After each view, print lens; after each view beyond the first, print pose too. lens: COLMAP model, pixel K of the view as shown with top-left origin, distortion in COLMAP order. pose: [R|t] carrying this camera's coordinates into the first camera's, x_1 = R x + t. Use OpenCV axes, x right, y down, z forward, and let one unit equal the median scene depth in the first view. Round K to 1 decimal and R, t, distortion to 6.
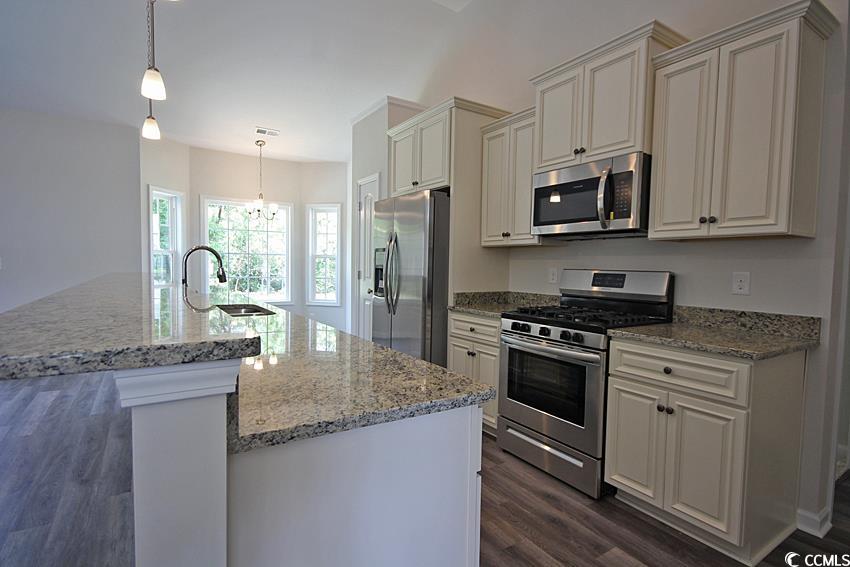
lens RADIAL K [[429.3, 0, 424.6], [0, 429.3, 285.0], [0, 0, 1]] dist [0.003515, 0.001312]
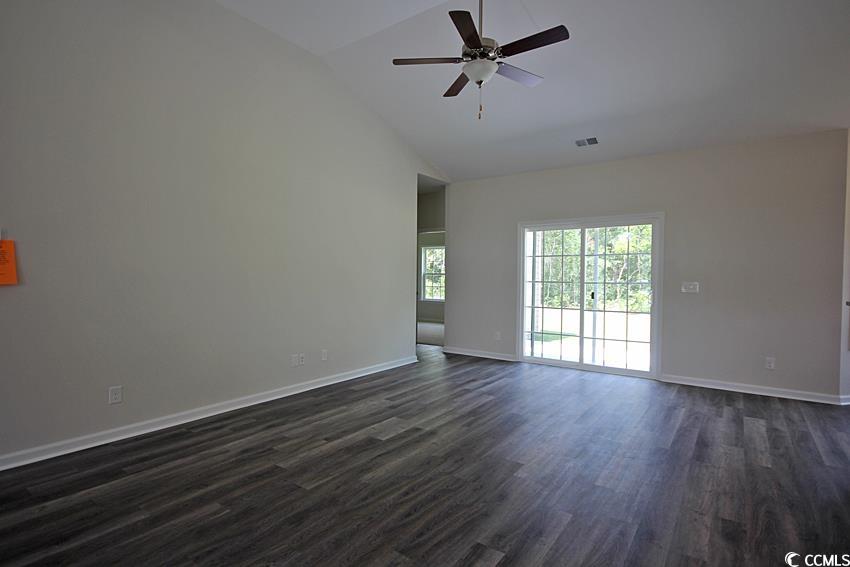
lens RADIAL K [[429.3, 0, 426.9], [0, 429.3, 283.1], [0, 0, 1]] dist [0.003515, 0.001312]
pose [[0.363563, 0.003423, -0.931563, -0.364230], [-0.051880, 0.998516, -0.016578, -0.007464], [0.930124, 0.054356, 0.363201, -0.099090]]
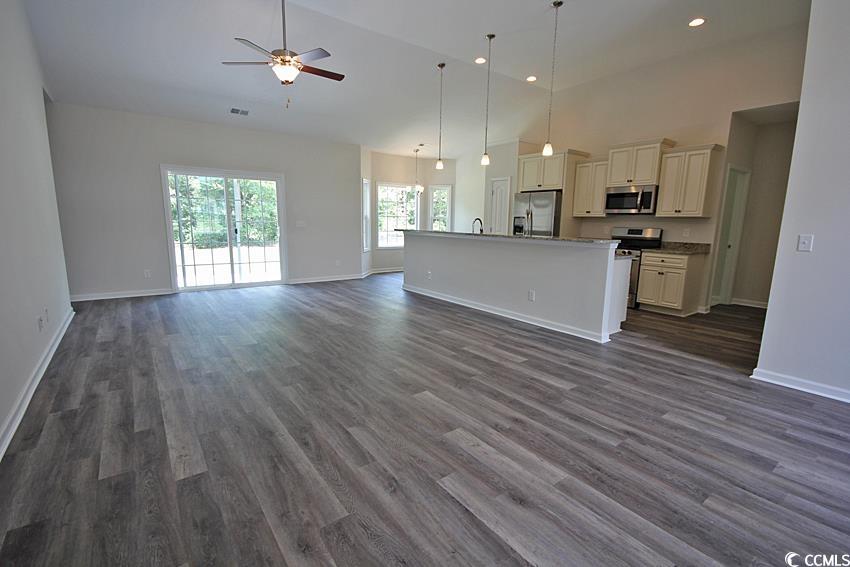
lens RADIAL K [[393.7, 0, 425.9], [0, 393.7, 284.5], [0, 0, 1]] dist [0.004991, 0.000437]
pose [[0.997965, -0.008055, 0.063256, -1.089191], [0.000785, 0.993466, 0.114127, 0.034945], [-0.063762, -0.113845, 0.991450, -1.431721]]
